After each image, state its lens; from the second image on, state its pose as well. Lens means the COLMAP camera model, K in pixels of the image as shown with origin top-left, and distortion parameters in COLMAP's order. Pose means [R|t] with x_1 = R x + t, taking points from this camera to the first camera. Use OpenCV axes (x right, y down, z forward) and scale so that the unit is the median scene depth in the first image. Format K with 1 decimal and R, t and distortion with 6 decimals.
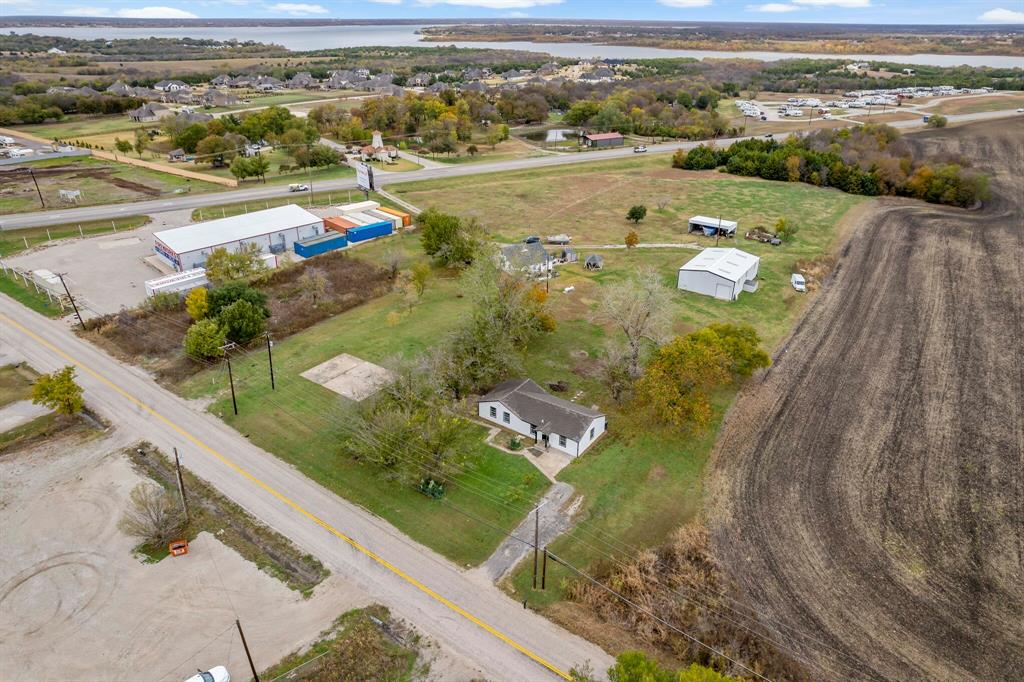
lens RADIAL K [[660.3, 0, 514.5], [0, 660.3, 339.0], [0, 0, 1]] dist [-0.080016, 0.066304]
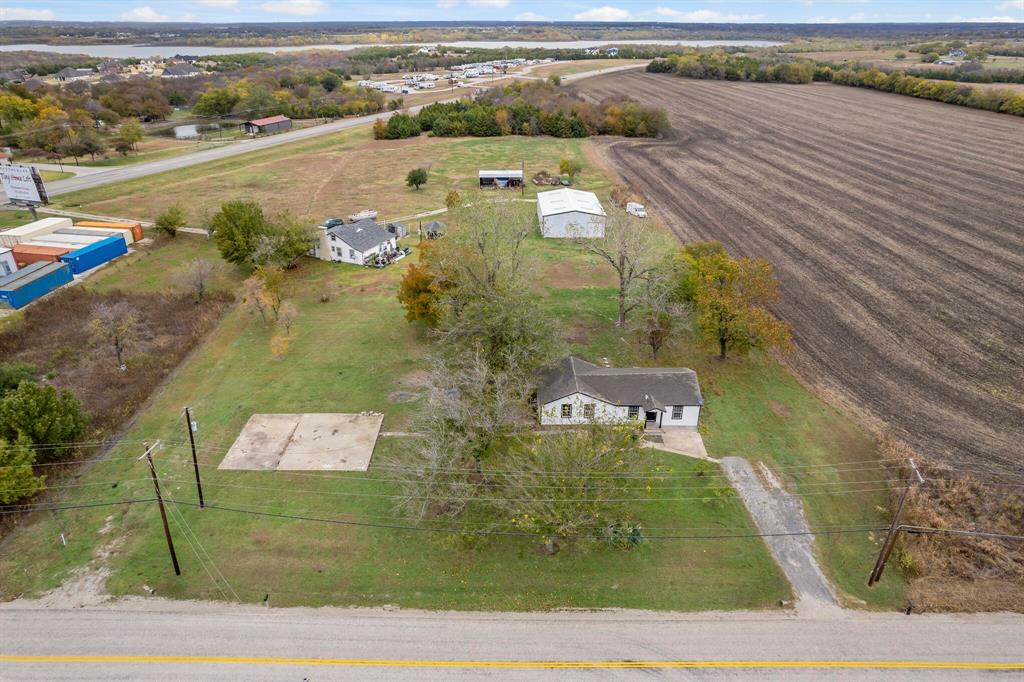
lens RADIAL K [[660.3, 0, 514.5], [0, 660.3, 339.0], [0, 0, 1]] dist [-0.080016, 0.066304]
pose [[0.809647, -0.262348, 0.525020, -0.302378], [0.262977, 0.961875, 0.075098, -0.023523], [-0.524705, 0.077265, 0.847770, 0.286496]]
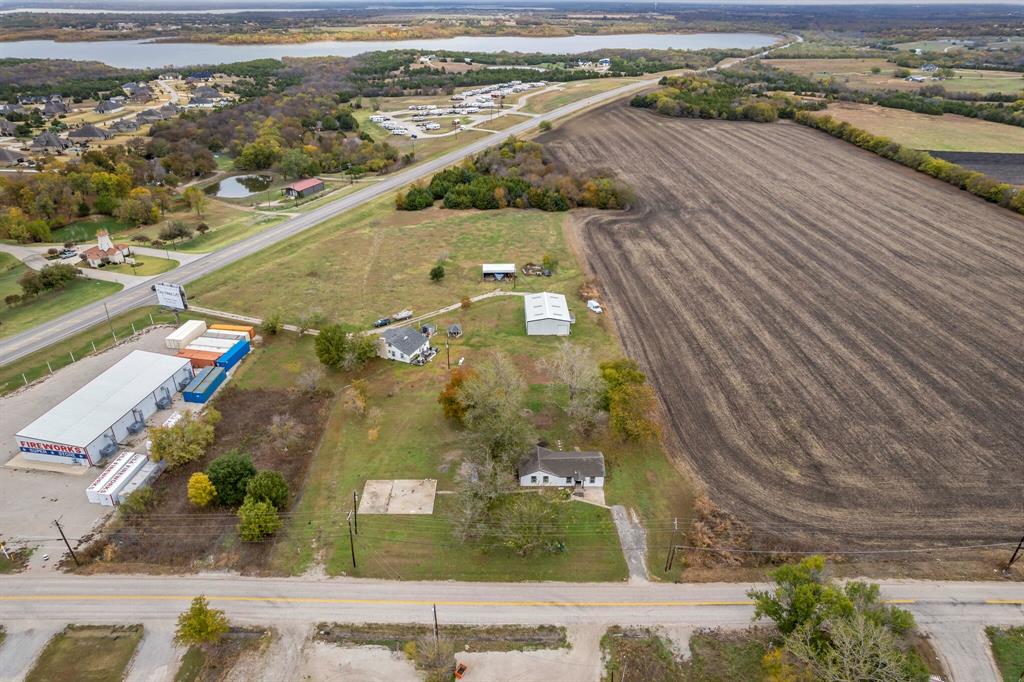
lens RADIAL K [[660.3, 0, 514.5], [0, 660.3, 339.0], [0, 0, 1]] dist [-0.080016, 0.066304]
pose [[0.807792, -0.277359, 0.520139, -0.483104], [0.262073, 0.959366, 0.104564, -0.224768], [-0.528006, 0.051848, 0.847657, -0.108298]]
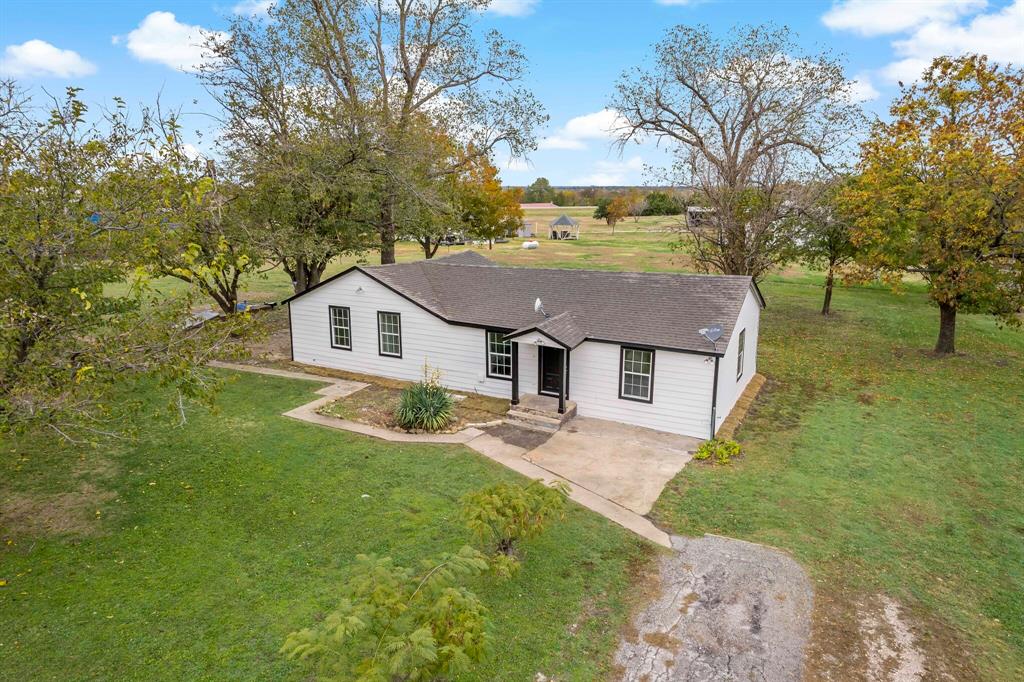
lens RADIAL K [[660.3, 0, 514.5], [0, 660.3, 339.0], [0, 0, 1]] dist [-0.080016, 0.066304]
pose [[0.992048, -0.030913, 0.122005, 0.003396], [0.058879, 0.970741, -0.232797, 0.125640], [-0.111239, 0.238129, 0.964842, 0.511948]]
